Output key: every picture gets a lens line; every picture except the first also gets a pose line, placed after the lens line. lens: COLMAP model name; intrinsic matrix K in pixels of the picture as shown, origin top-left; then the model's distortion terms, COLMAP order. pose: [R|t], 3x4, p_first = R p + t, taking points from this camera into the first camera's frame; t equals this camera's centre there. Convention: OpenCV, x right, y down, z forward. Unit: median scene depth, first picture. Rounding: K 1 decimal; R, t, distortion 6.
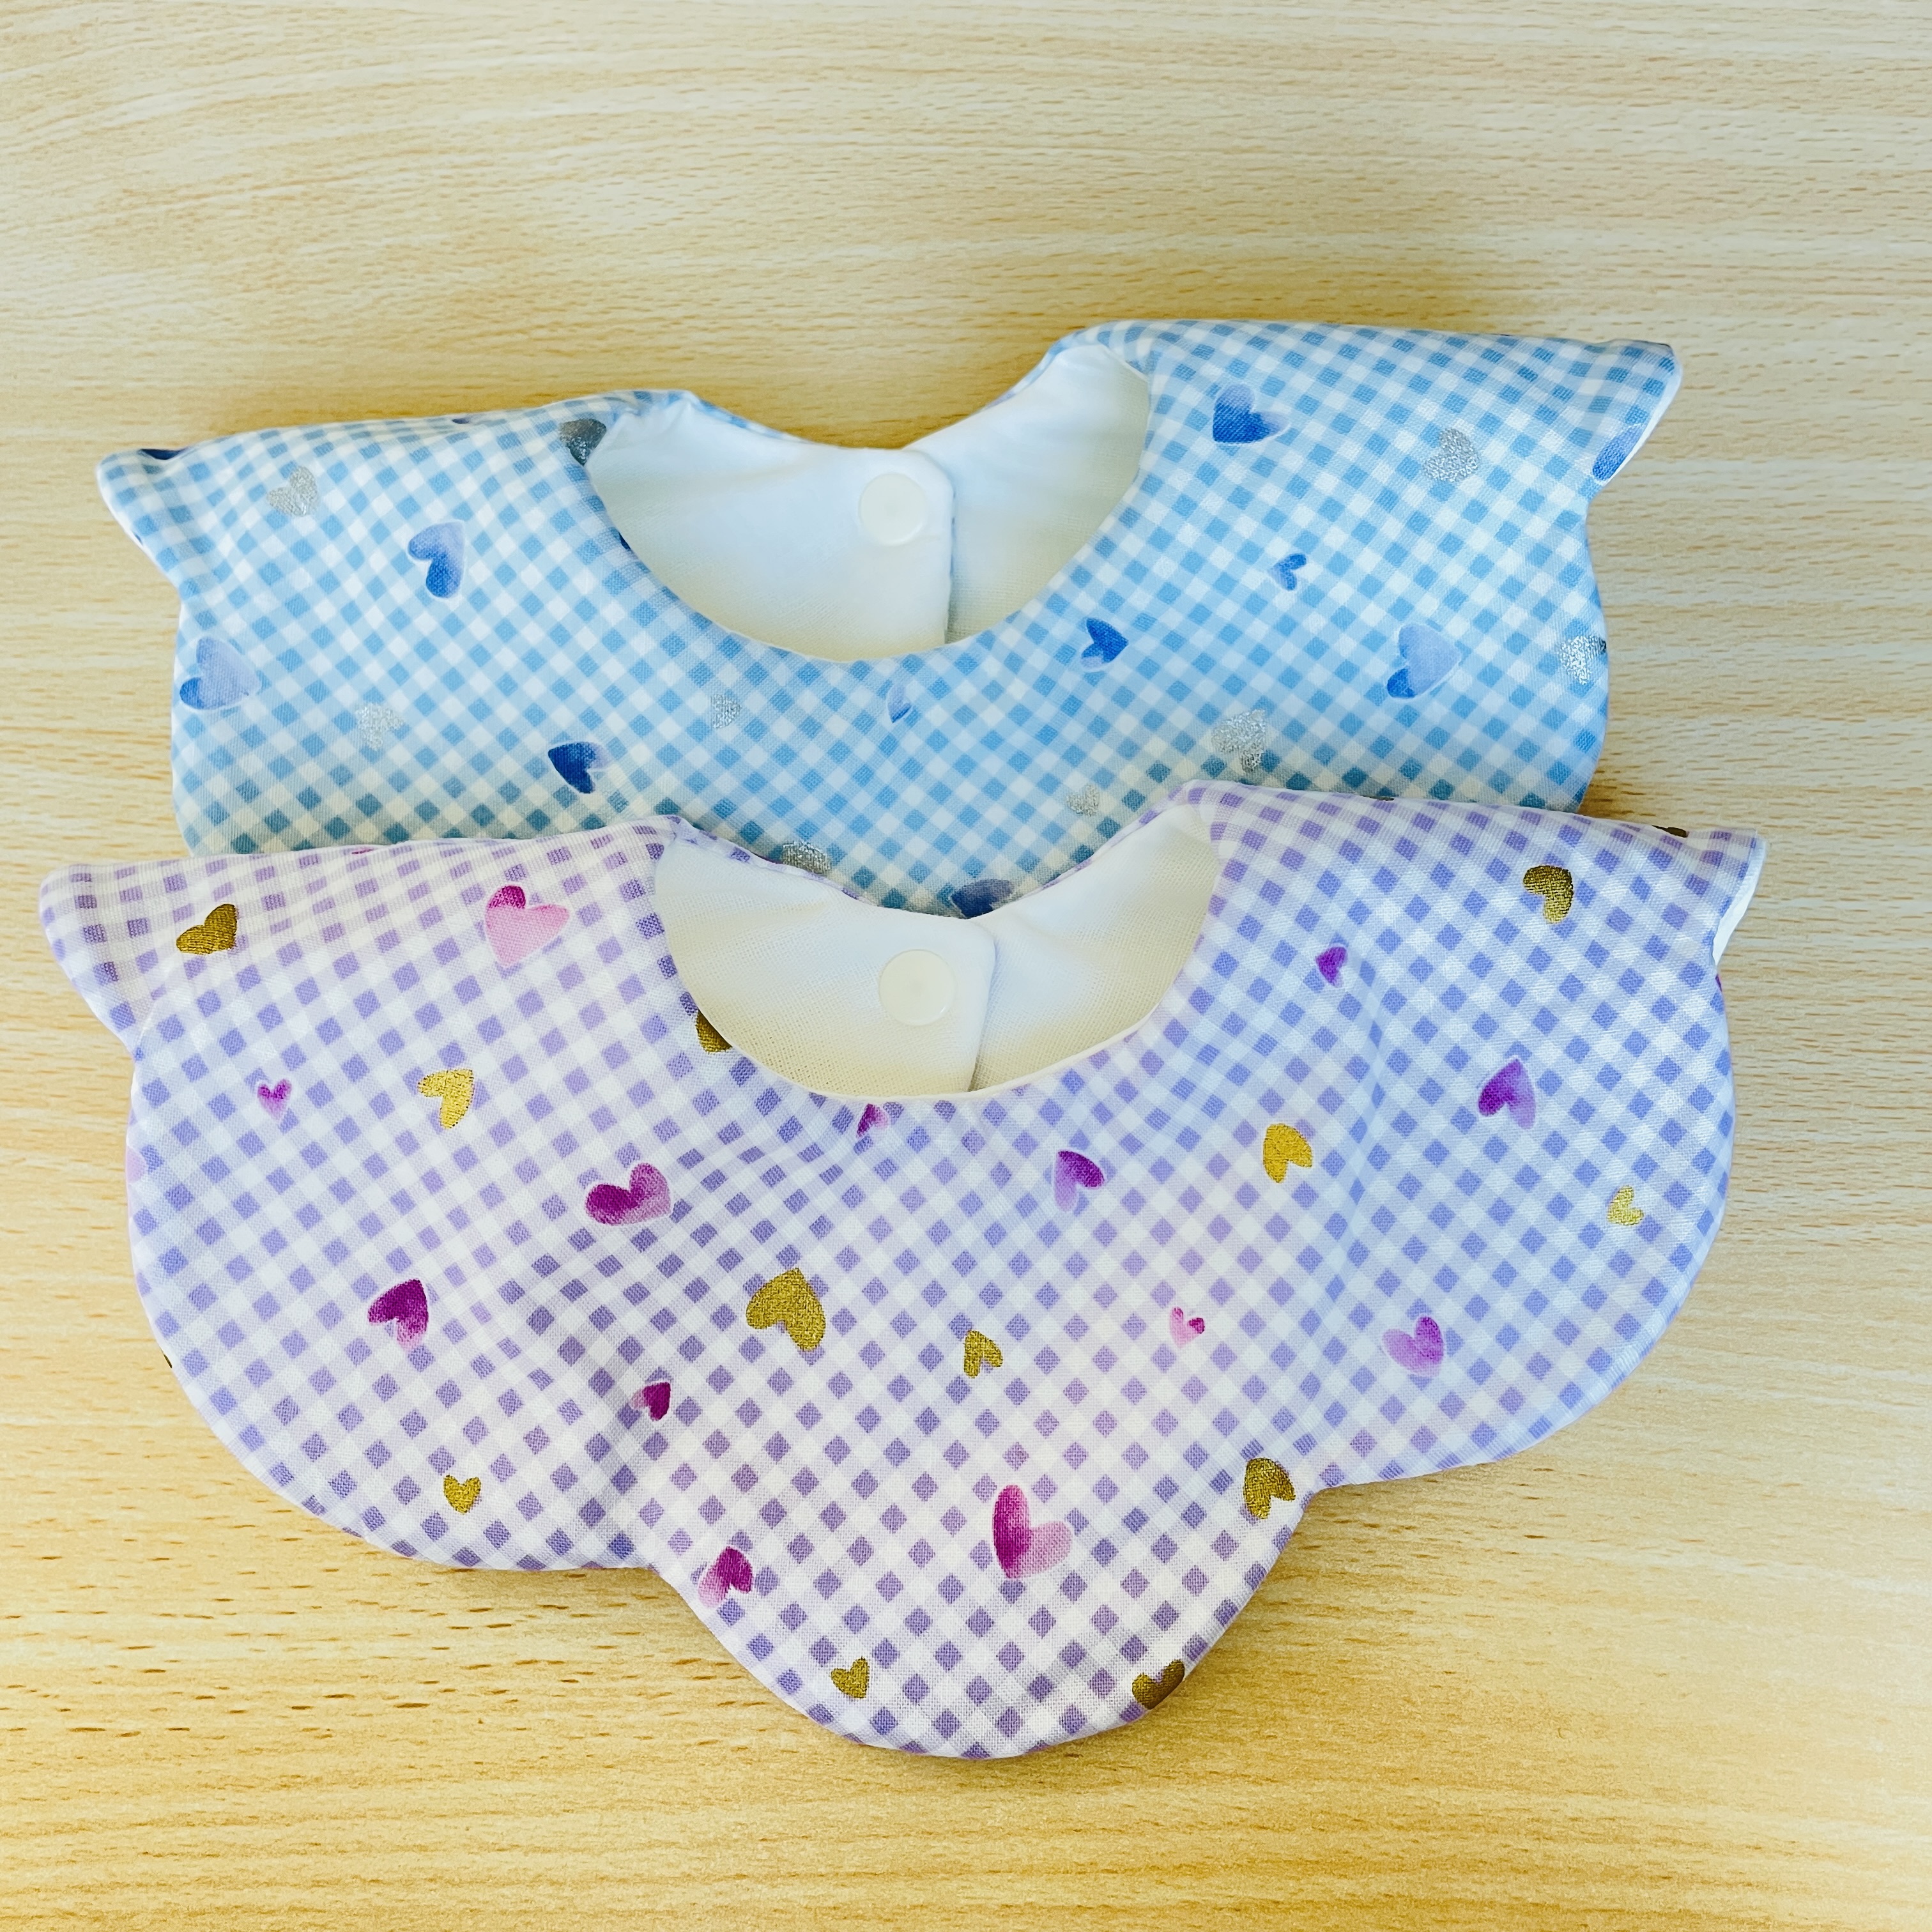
lens RADIAL K [[1643.9, 0, 1021.6], [0, 1643.9, 964.7], [0, 0, 1]] dist [0.059246, -0.055272]
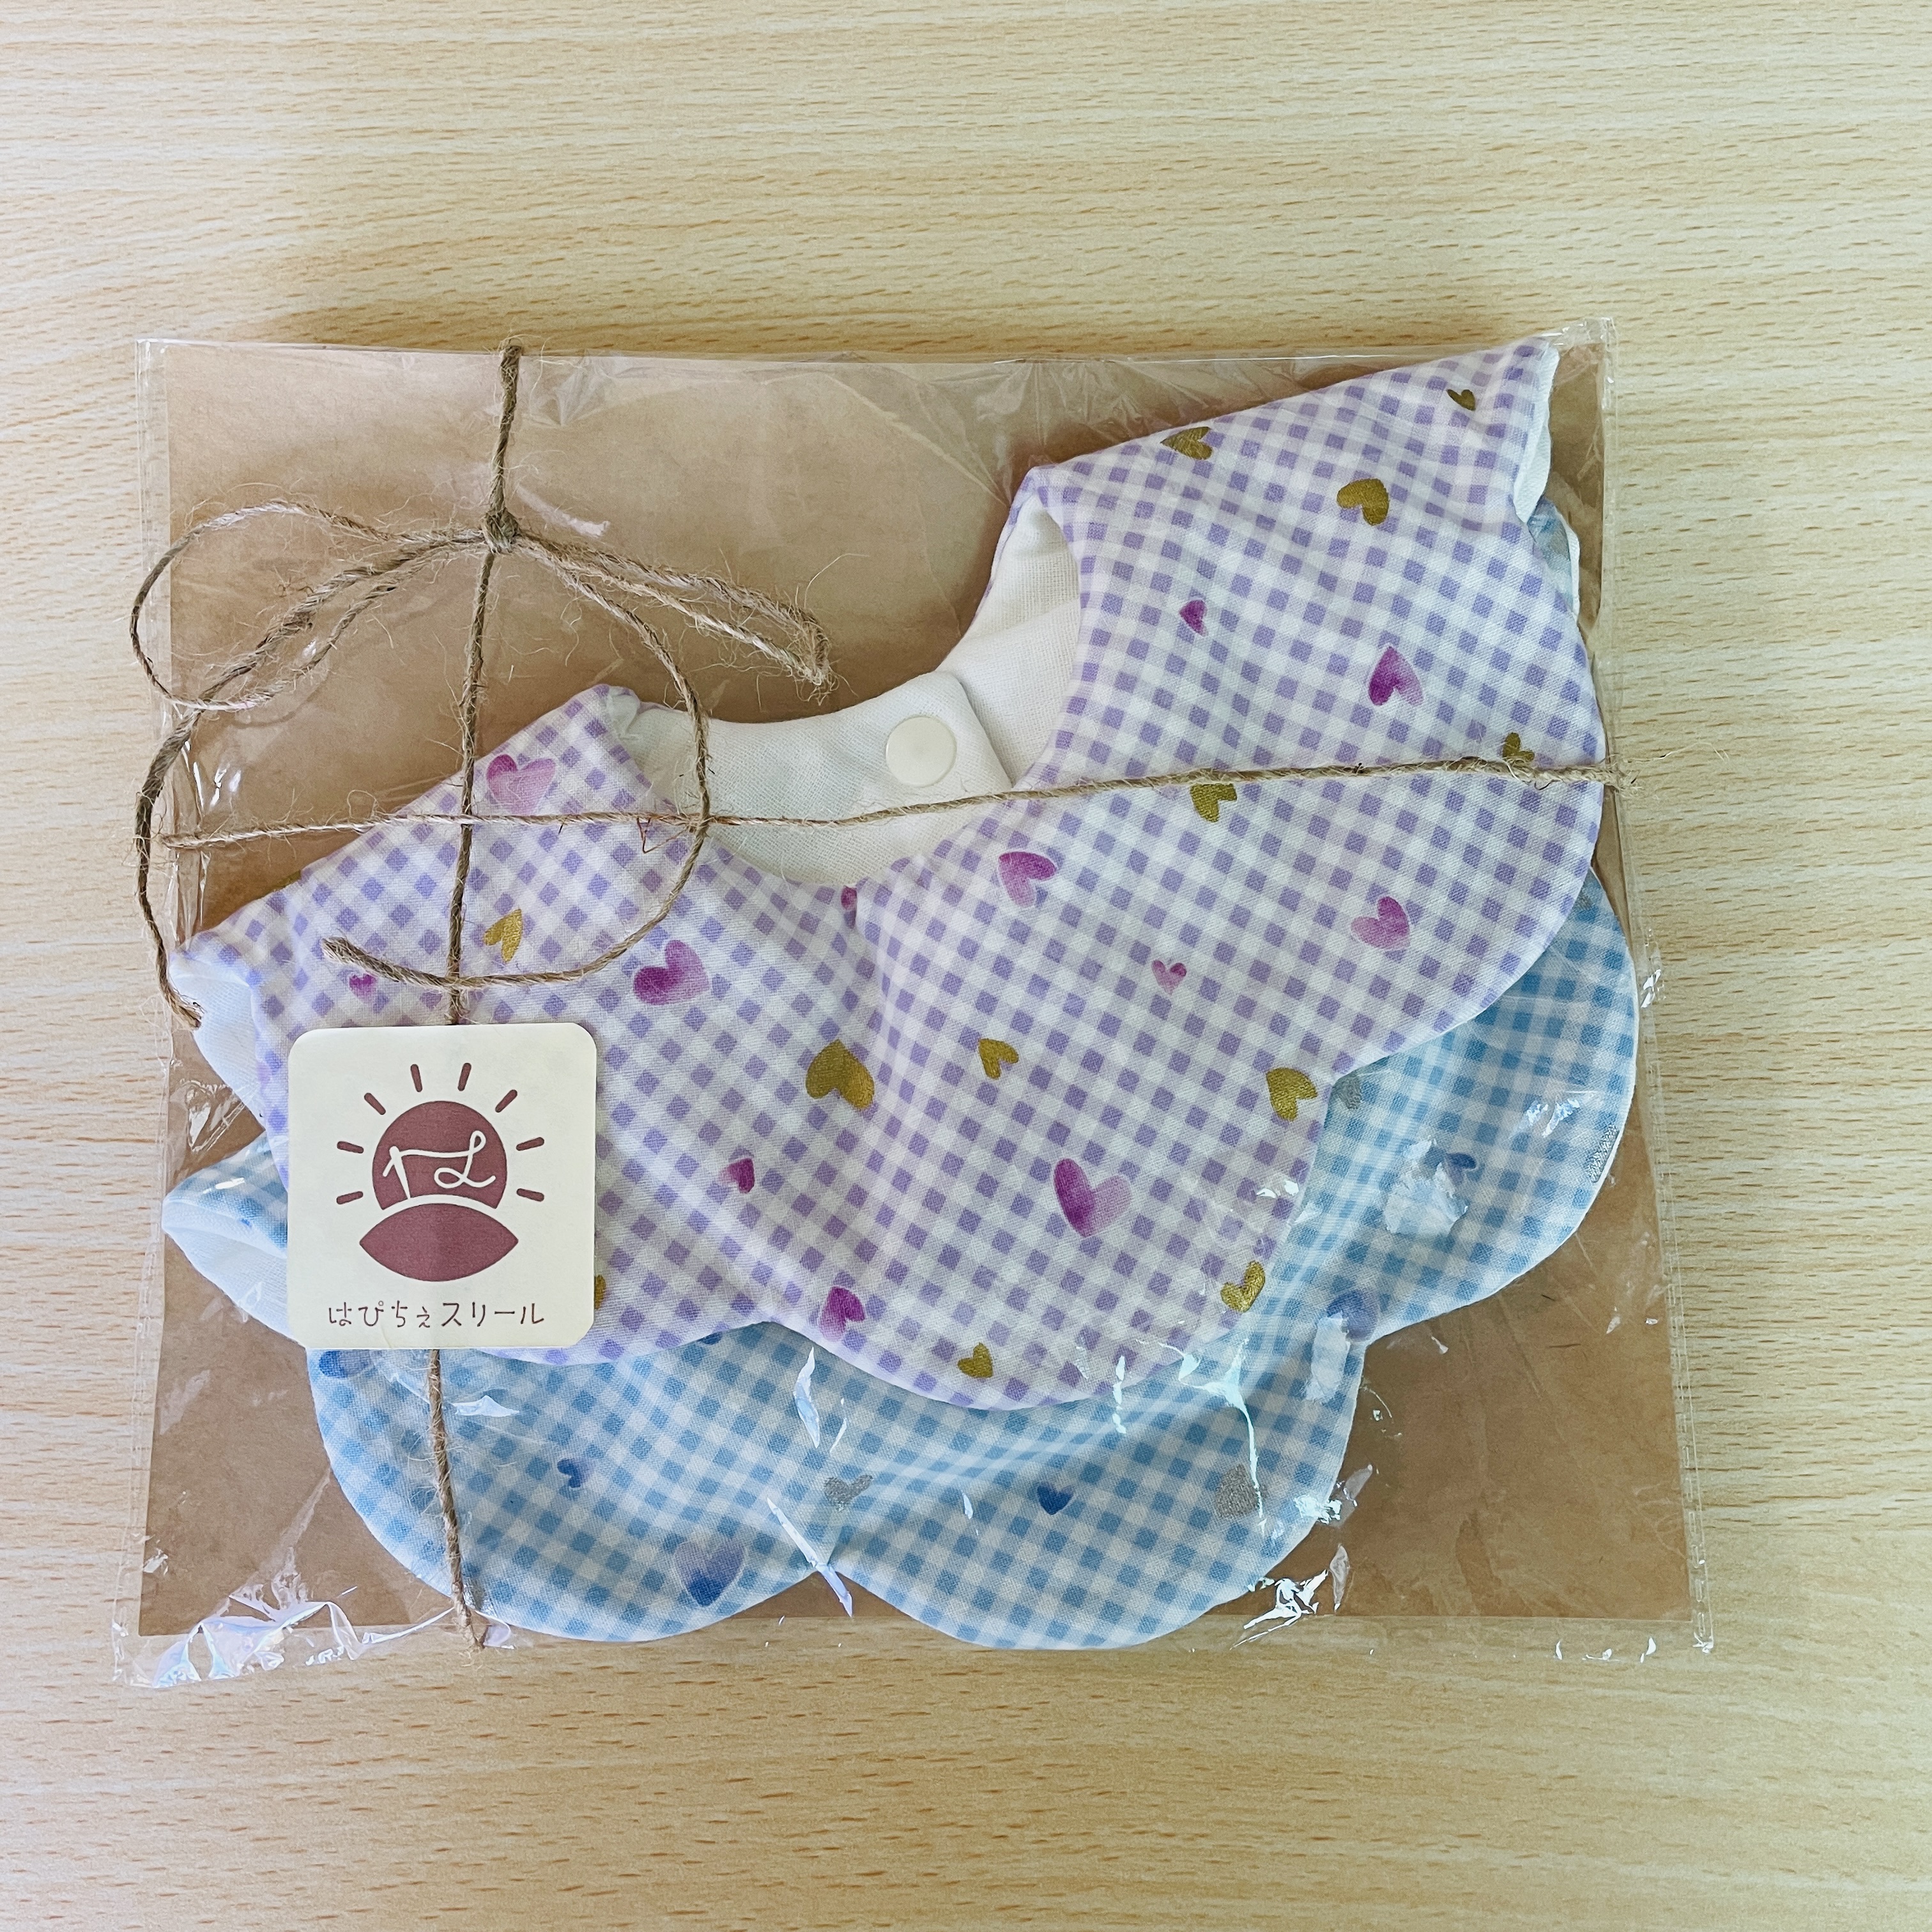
lens RADIAL K [[1643.9, 0, 1021.6], [0, 1643.9, 964.7], [0, 0, 1]] dist [0.059246, -0.055272]
pose [[0.997947, -0.053904, -0.034573, 0.139131], [0.059324, 0.981483, 0.182132, -0.307865], [0.024115, -0.183809, 0.982666, 0.039045]]
